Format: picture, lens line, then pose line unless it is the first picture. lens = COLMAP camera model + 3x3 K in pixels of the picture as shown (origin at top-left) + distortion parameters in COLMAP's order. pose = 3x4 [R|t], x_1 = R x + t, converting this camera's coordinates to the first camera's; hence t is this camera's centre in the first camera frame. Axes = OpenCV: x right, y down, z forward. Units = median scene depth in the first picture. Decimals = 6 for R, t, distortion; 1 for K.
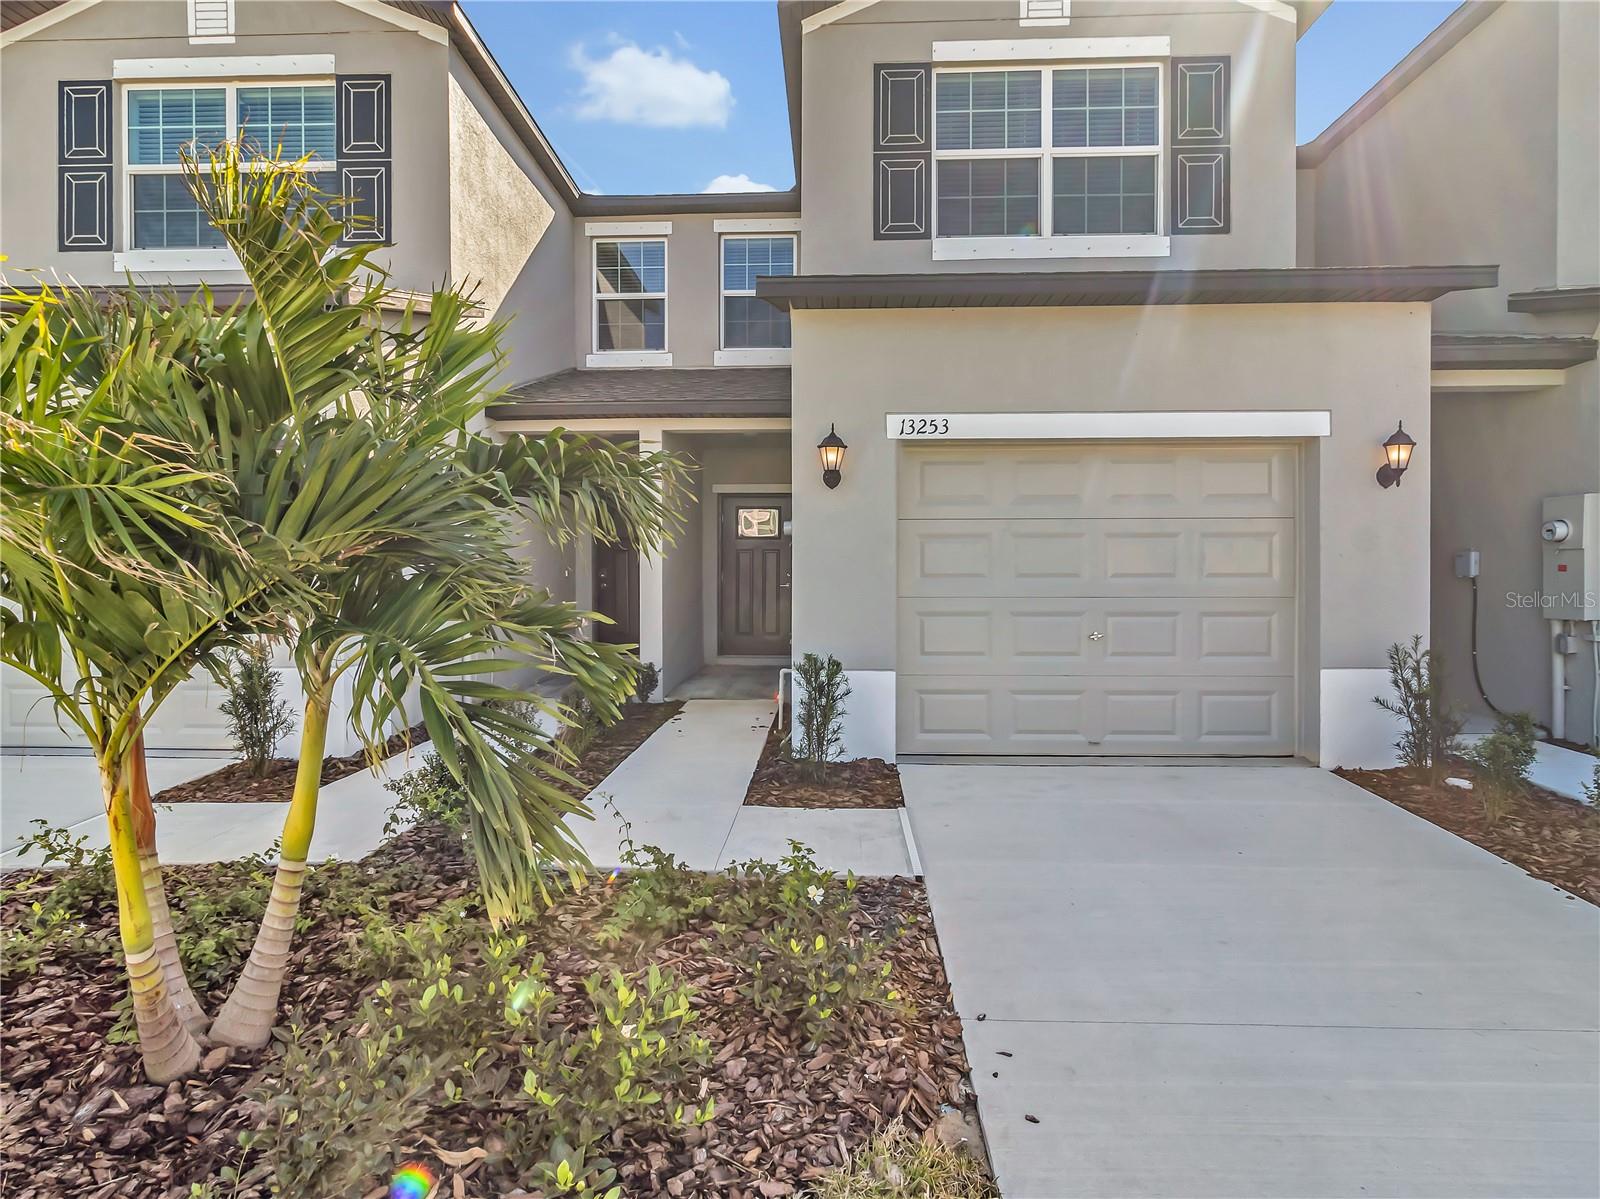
lens RADIAL K [[847.8, 0, 810.4], [0, 847.8, 591.5], [0, 0, 1]] dist [0.002900, -0.000192]
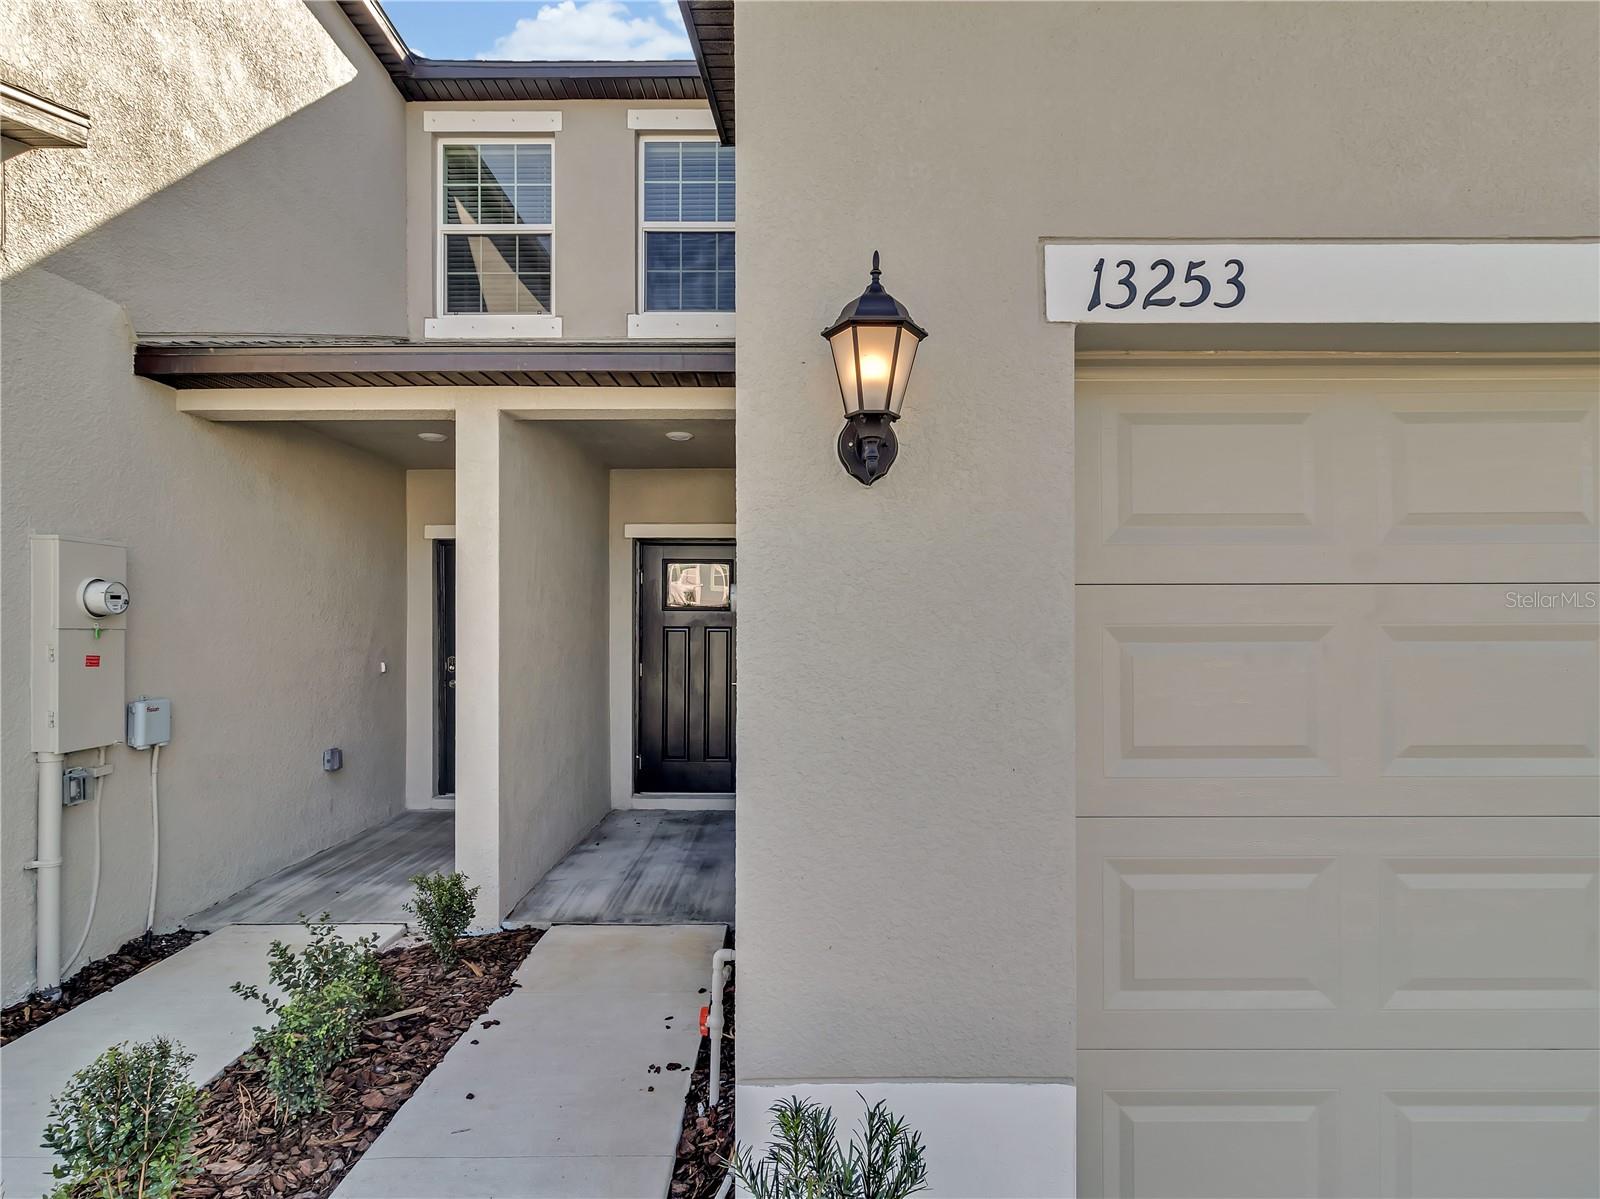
lens RADIAL K [[847.8, 0, 810.4], [0, 847.8, 591.5], [0, 0, 1]] dist [0.002900, -0.000192]
pose [[0.999196, -0.000731, 0.040088, -0.005237], [0.003438, 0.997714, -0.067487, -0.048594], [-0.039947, 0.067571, 0.996914, 0.543162]]
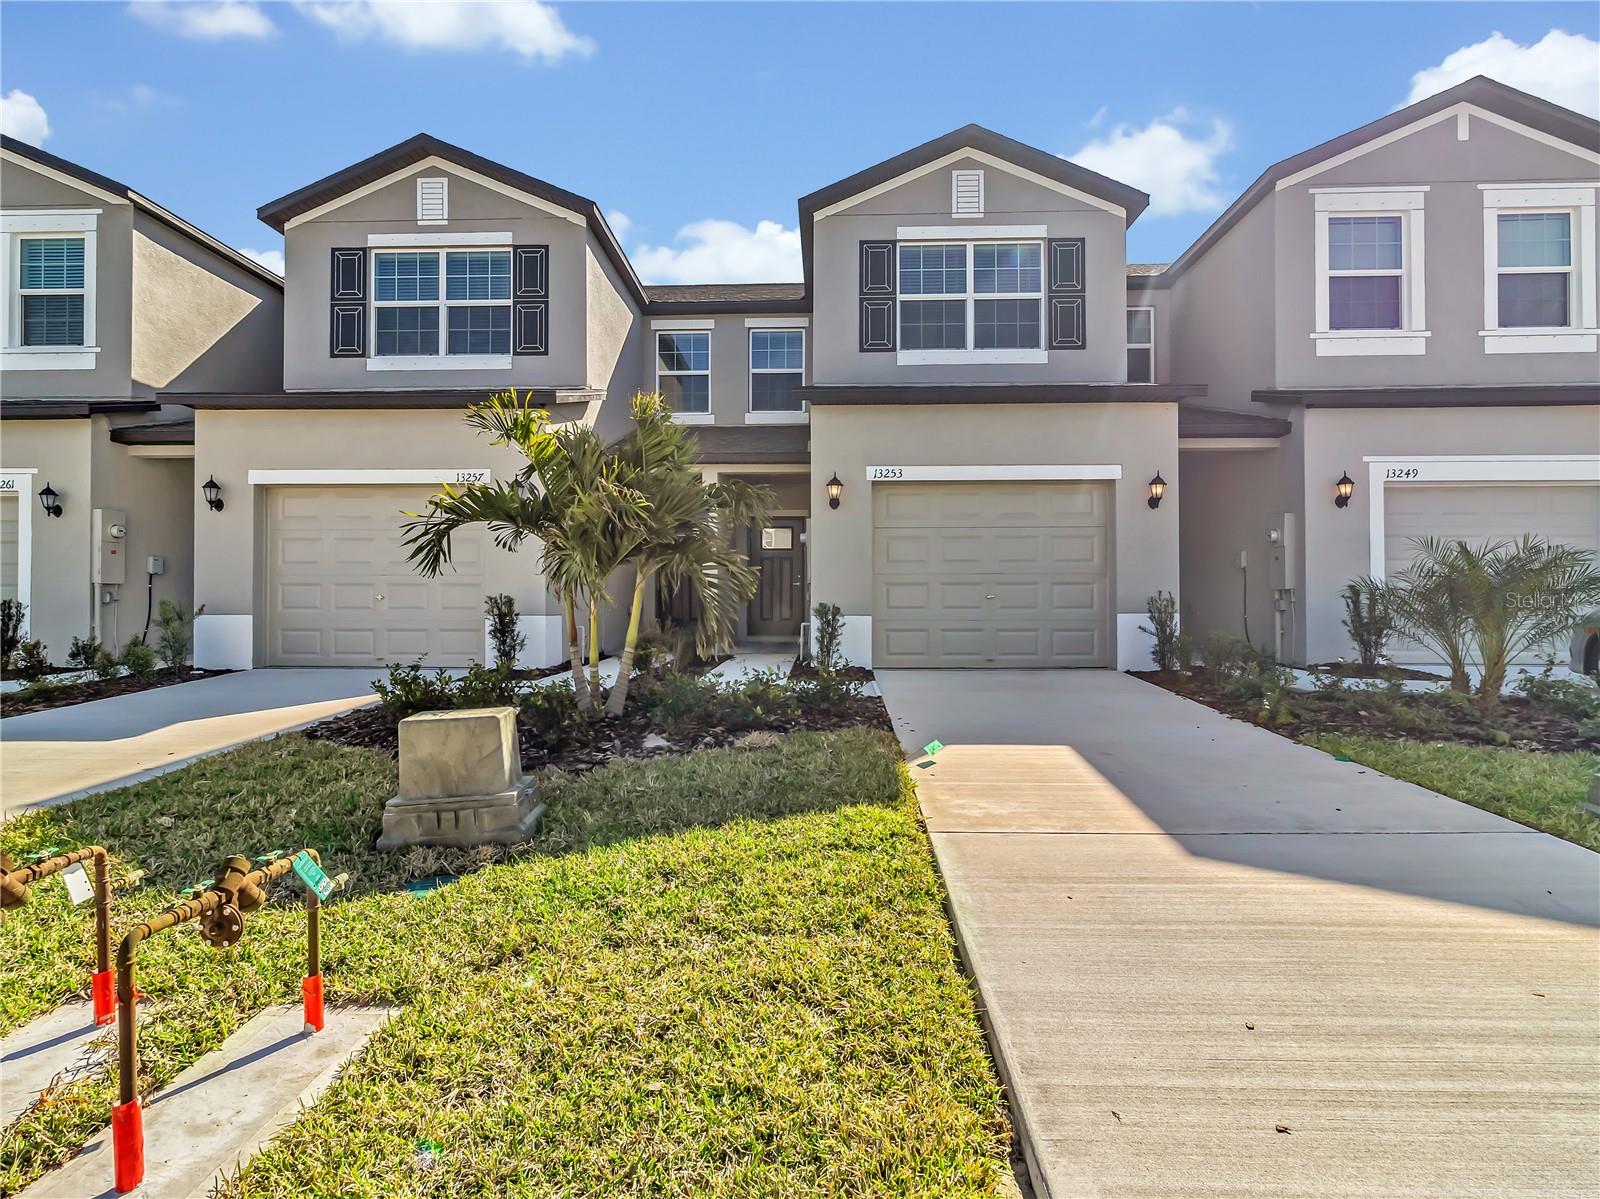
lens RADIAL K [[888.0, 0, 802.2], [0, 888.0, 613.5], [0, 0, 1]] dist [-0.001218, -0.000466]
pose [[0.999998, -0.000226, 0.002095, -0.033886], [0.000262, 0.999845, -0.017598, 0.093485], [-0.002090, 0.017599, 0.999843, -0.612731]]
